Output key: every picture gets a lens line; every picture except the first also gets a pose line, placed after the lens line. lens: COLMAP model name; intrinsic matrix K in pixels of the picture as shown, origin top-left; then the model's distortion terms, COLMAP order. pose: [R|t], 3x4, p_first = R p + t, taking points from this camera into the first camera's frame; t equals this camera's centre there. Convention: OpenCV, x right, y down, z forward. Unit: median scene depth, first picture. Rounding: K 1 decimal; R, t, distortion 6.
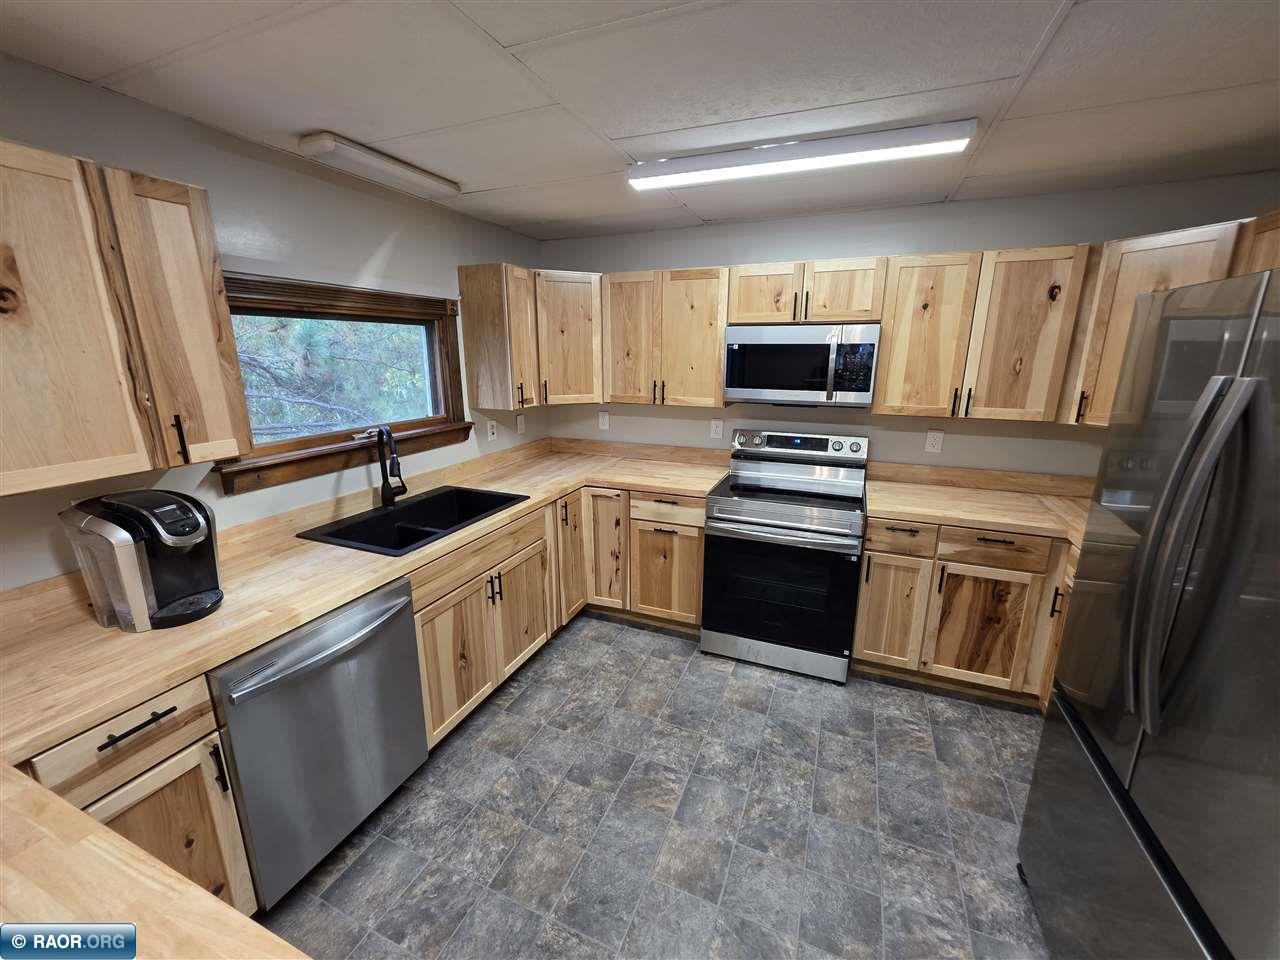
lens RADIAL K [[511.6, 0, 639.7], [0, 511.6, 475.9], [0, 0, 1]] dist [0.002627, -0.000912]
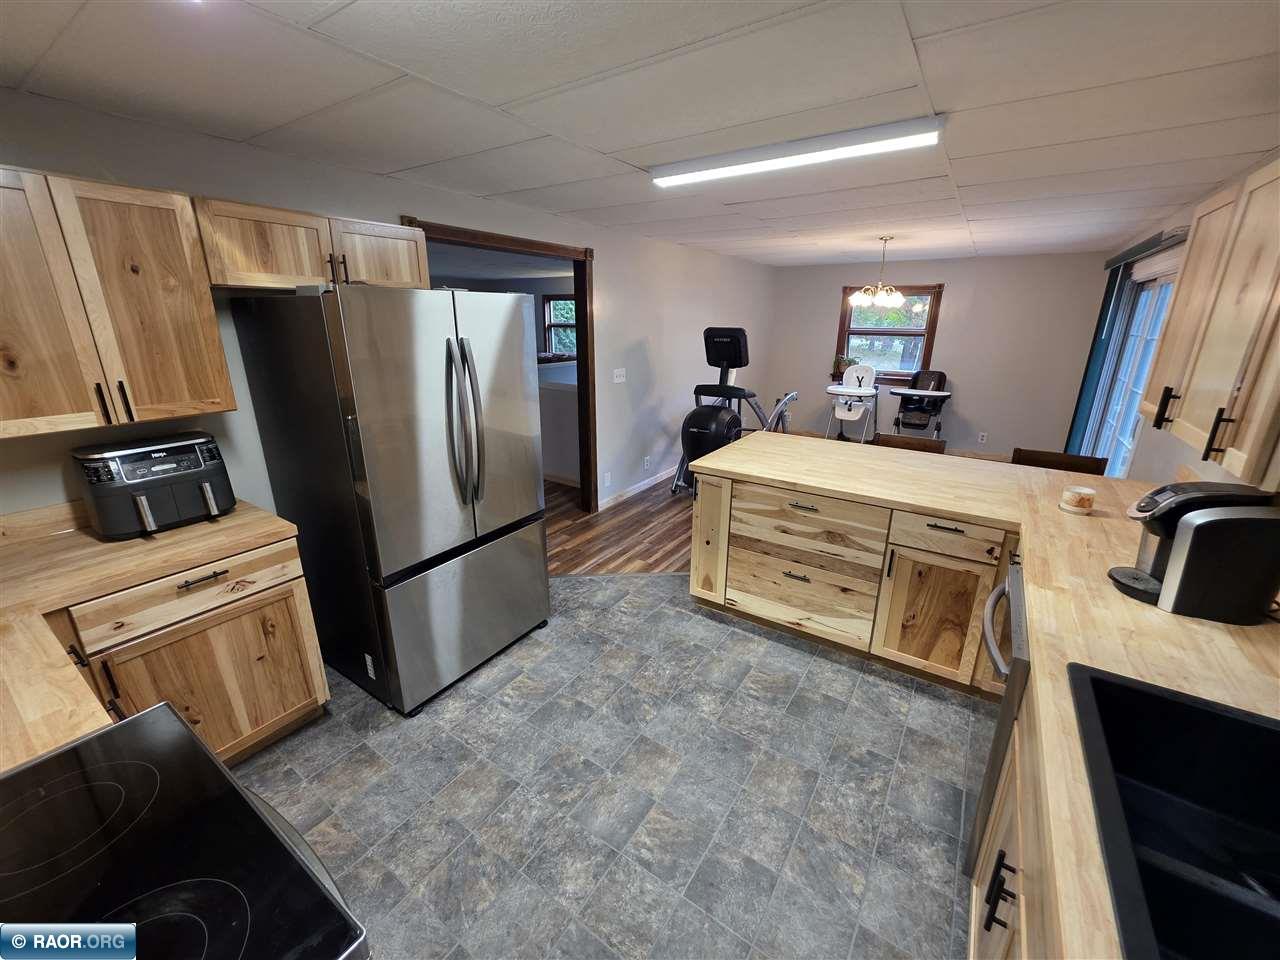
lens RADIAL K [[511.6, 0, 638.2], [0, 511.6, 475.7], [0, 0, 1]] dist [0.002627, -0.000912]
pose [[-0.979375, -0.065159, 0.191256, -0.038672], [0.042816, 0.858149, 0.511613, -0.303102], [-0.197463, 0.509250, -0.837659, 1.167330]]
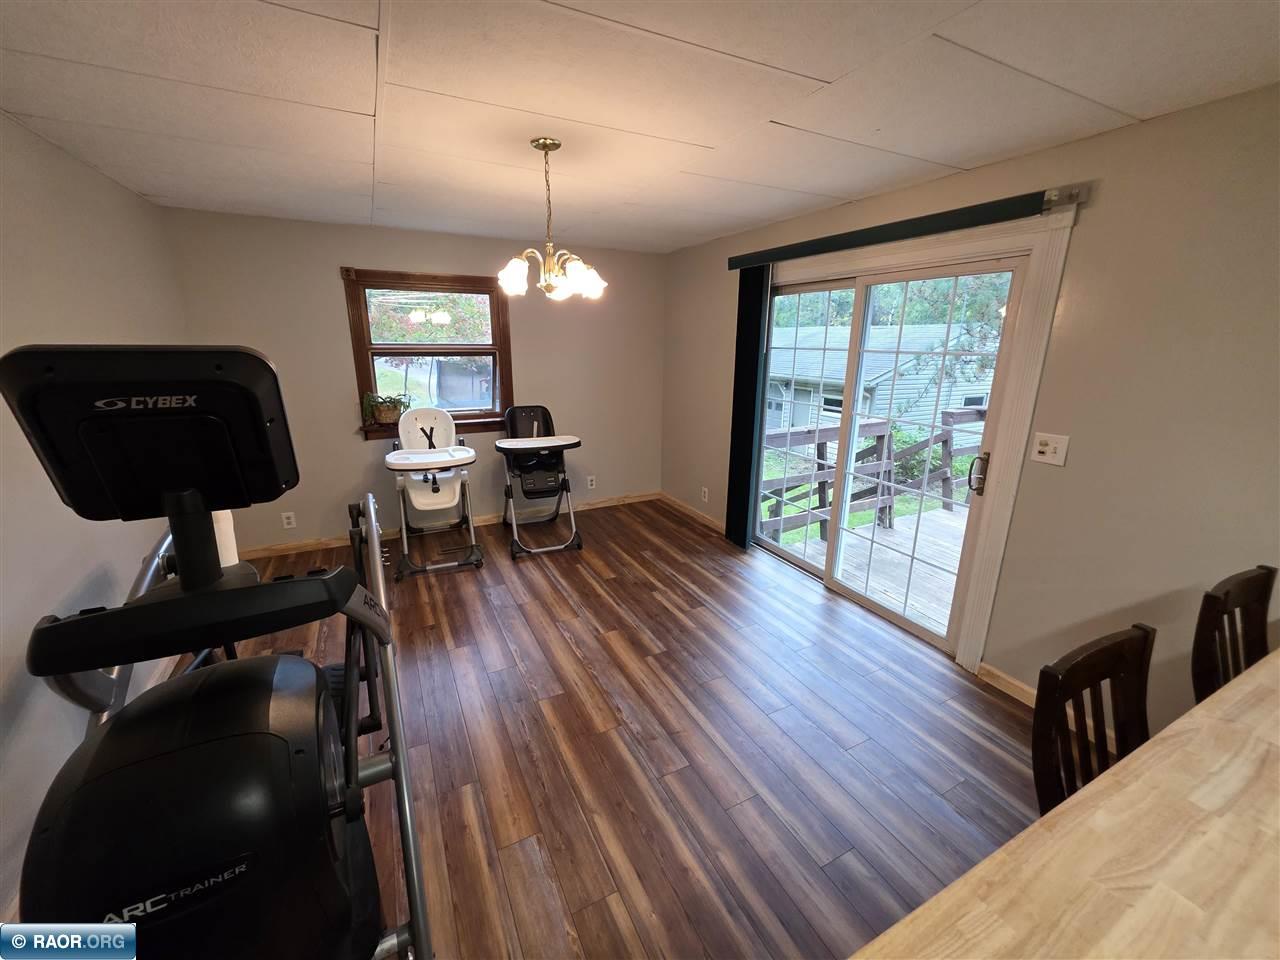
lens RADIAL K [[511.6, 0, 637.1], [0, 511.6, 476.8], [0, 0, 1]] dist [0.002627, -0.000912]
pose [[-0.655413, 0.192432, -0.730345, 0.107217], [-0.188941, 0.894476, 0.405233, 0.070792], [0.731256, 0.403587, -0.549893, -0.239910]]
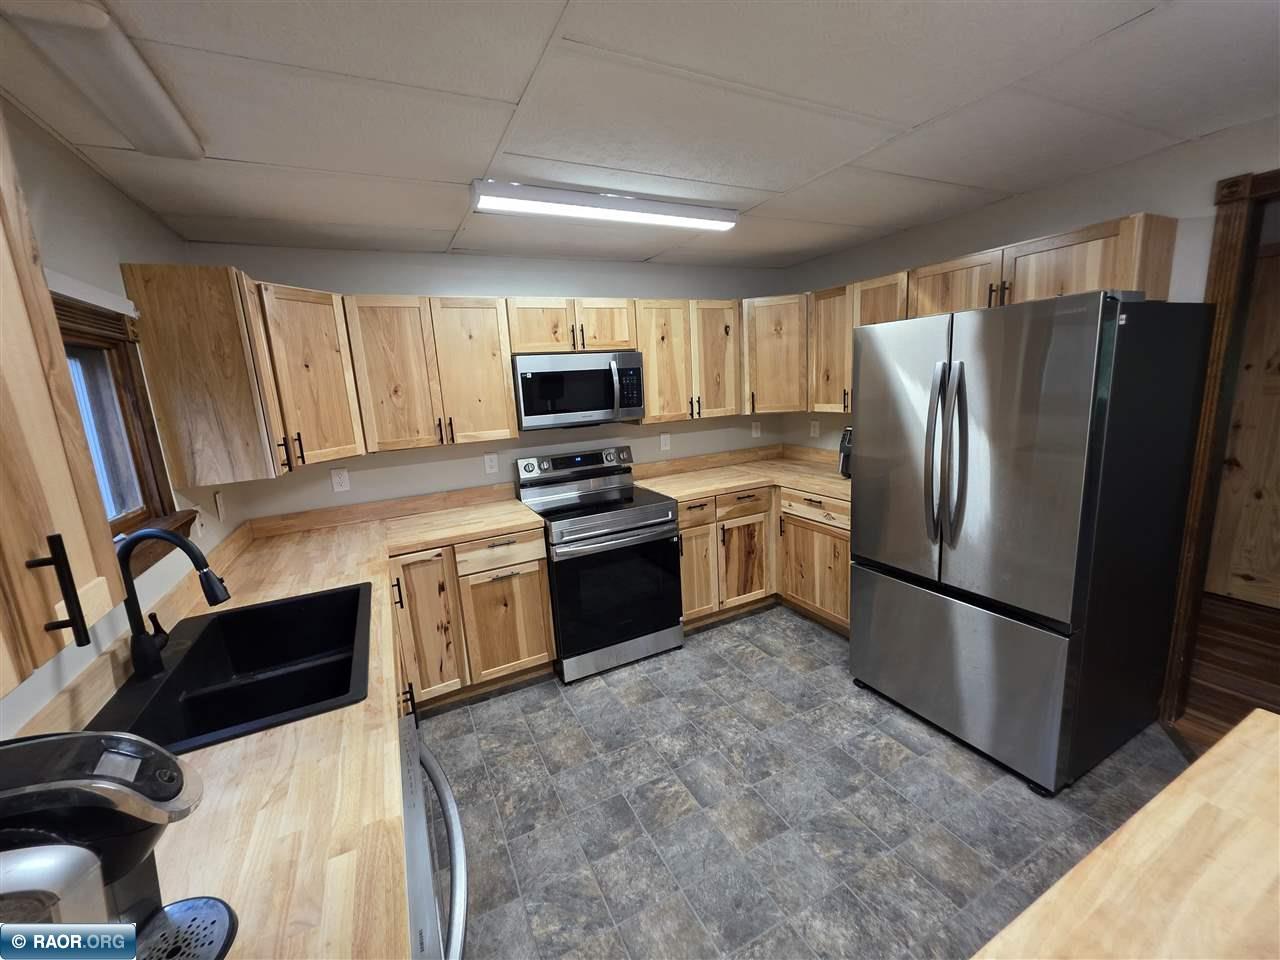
lens RADIAL K [[511.6, 0, 639.0], [0, 511.6, 477.0], [0, 0, 1]] dist [0.002627, -0.000912]
pose [[0.653869, -0.181621, 0.734486, -0.509861], [0.240120, 0.970390, 0.026190, -0.035387], [-0.717494, 0.159240, 0.678119, 0.211516]]
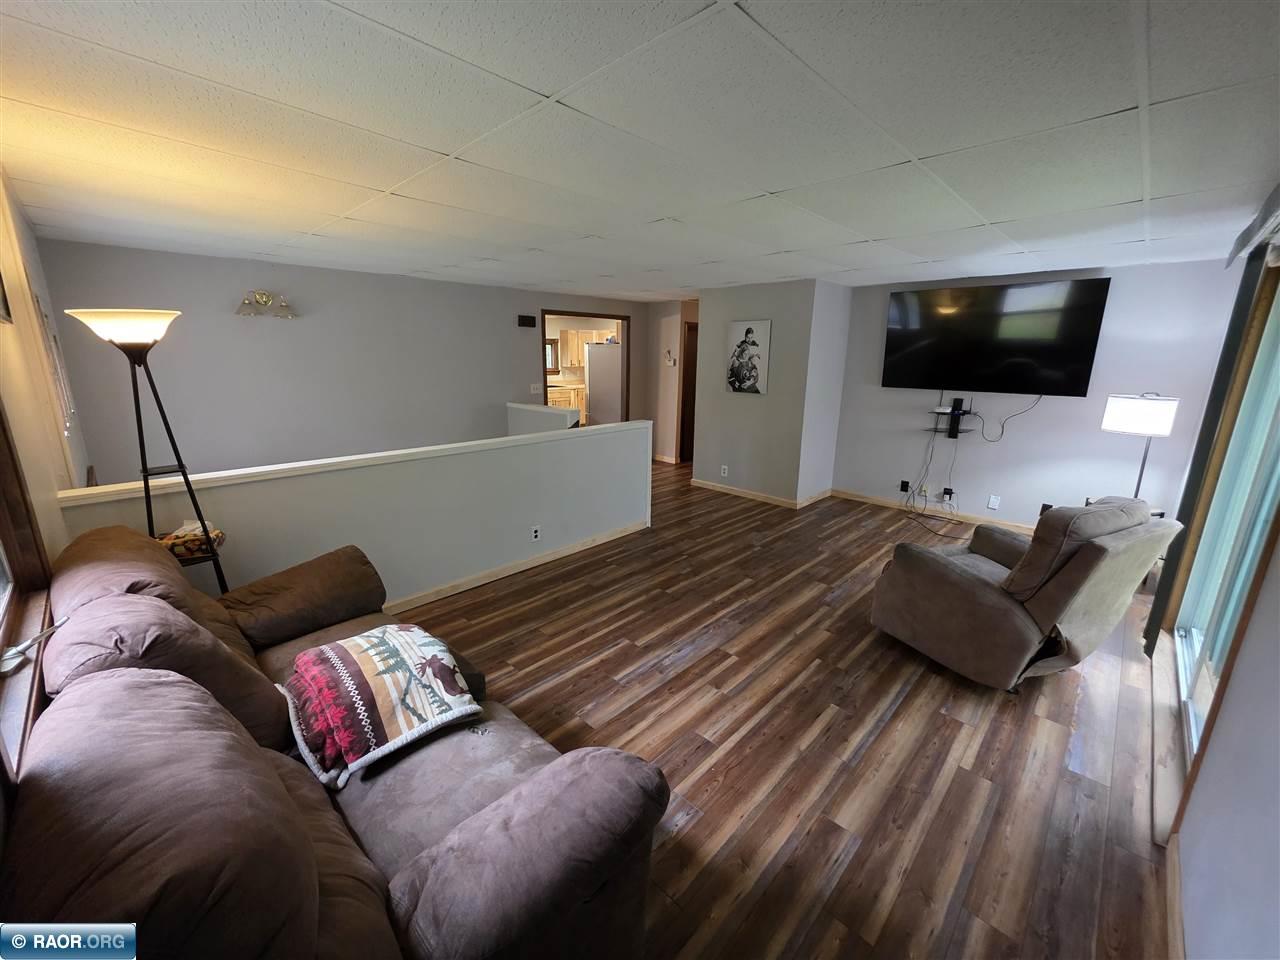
lens RADIAL K [[511.6, 0, 642.8], [0, 511.6, 475.6], [0, 0, 1]] dist [0.002627, -0.000912]
pose [[0.927670, 0.097914, -0.360336, 2.070845], [-0.100638, 0.994860, 0.011245, 0.701348], [0.359585, 0.025832, 0.932755, -2.841251]]
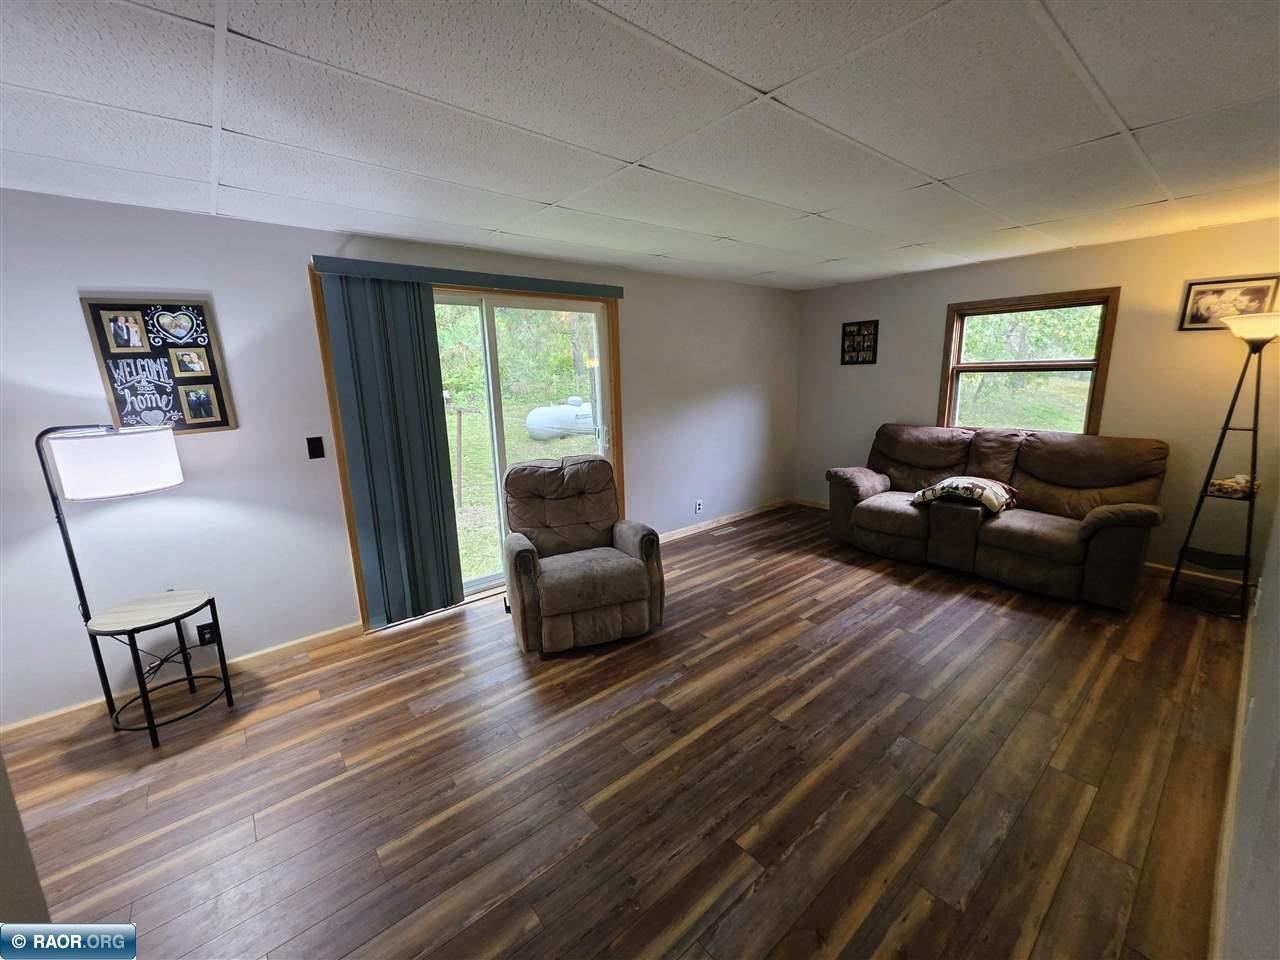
lens RADIAL K [[511.6, 0, 640.3], [0, 511.6, 476.1], [0, 0, 1]] dist [0.002627, -0.000912]
pose [[-0.877623, -0.076075, 0.473277, 1.643511], [0.138275, 0.905178, 0.401911, 0.163314], [-0.458975, 0.418169, -0.783885, -0.525668]]
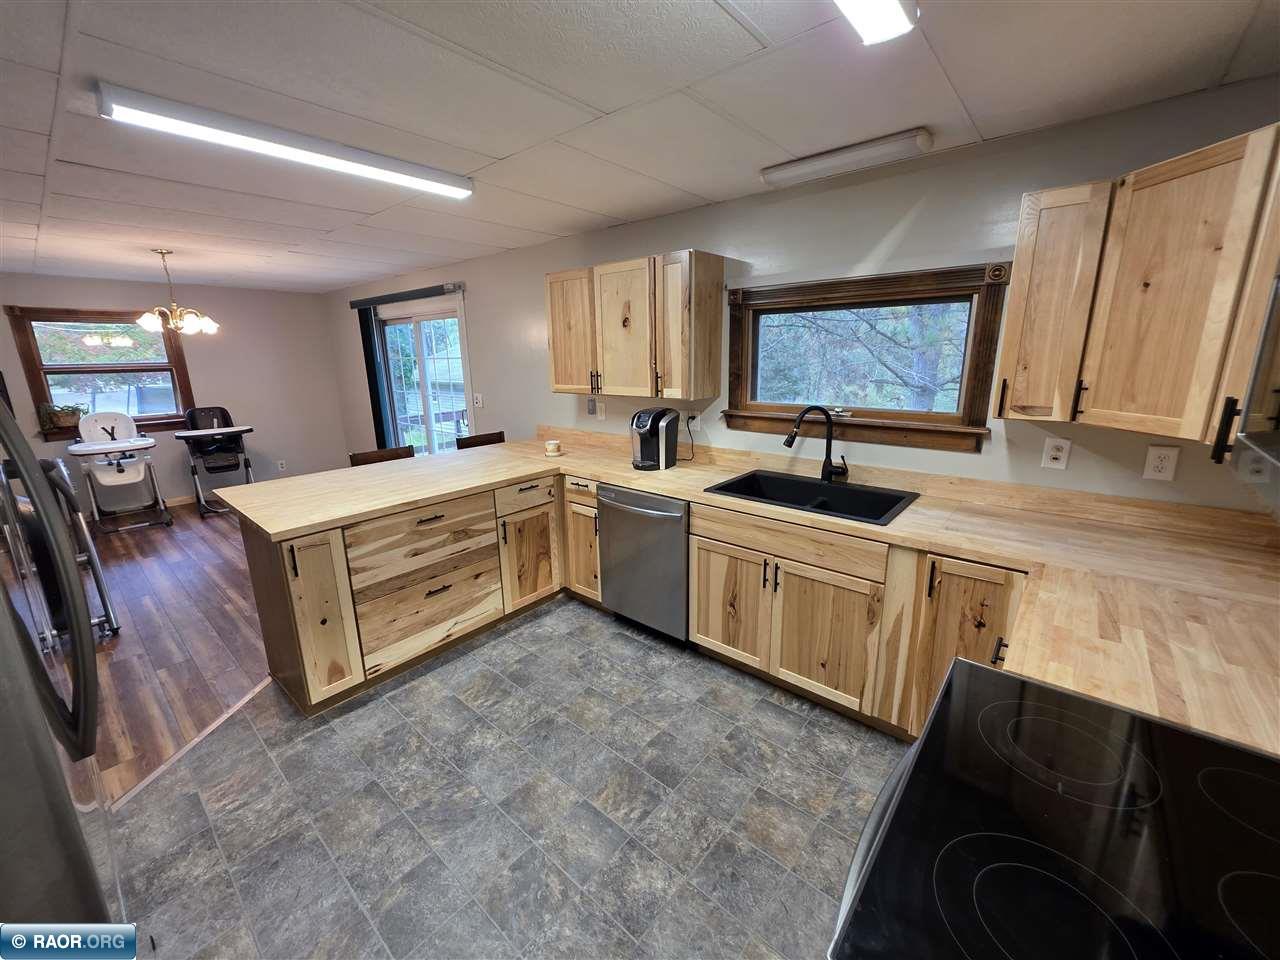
lens RADIAL K [[511.6, 0, 637.6], [0, 511.6, 476.7], [0, 0, 1]] dist [0.002627, -0.000912]
pose [[-0.313480, 0.229364, -0.921478, 0.626734], [-0.211288, 0.929218, 0.303169, -0.191661], [0.925790, 0.289735, -0.242829, 0.886059]]
